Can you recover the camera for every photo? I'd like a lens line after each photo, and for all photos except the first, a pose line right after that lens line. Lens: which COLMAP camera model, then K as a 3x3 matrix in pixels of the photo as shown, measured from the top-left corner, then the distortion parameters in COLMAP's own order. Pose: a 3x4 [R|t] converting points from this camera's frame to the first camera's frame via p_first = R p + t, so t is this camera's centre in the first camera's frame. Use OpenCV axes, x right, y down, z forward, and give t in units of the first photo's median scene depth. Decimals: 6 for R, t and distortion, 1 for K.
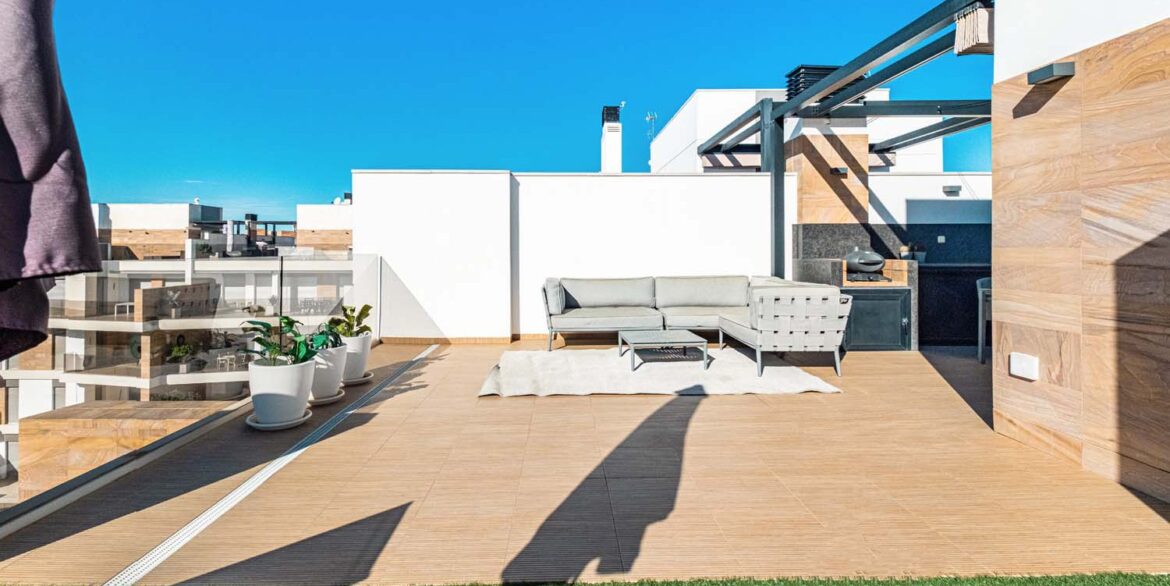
lens RADIAL K [[528.0, 0, 598.0], [0, 528.0, 252.9], [0, 0, 1]] dist [0.001074, -0.000045]
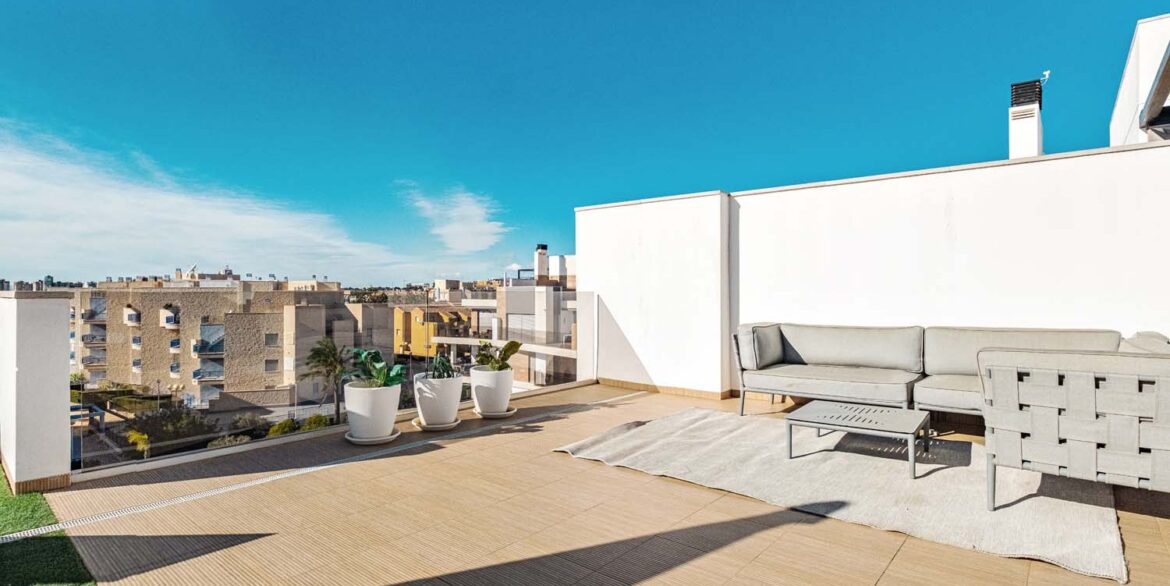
lens RADIAL K [[569.9, 0, 581.9], [0, 569.9, 296.3], [0, 0, 1]] dist [-0.007325, -0.001557]
pose [[0.751438, 0.003562, -0.659794, 0.258312], [-0.001965, 0.999993, 0.003160, 0.006399], [0.659801, -0.001078, 0.751440, 0.189321]]
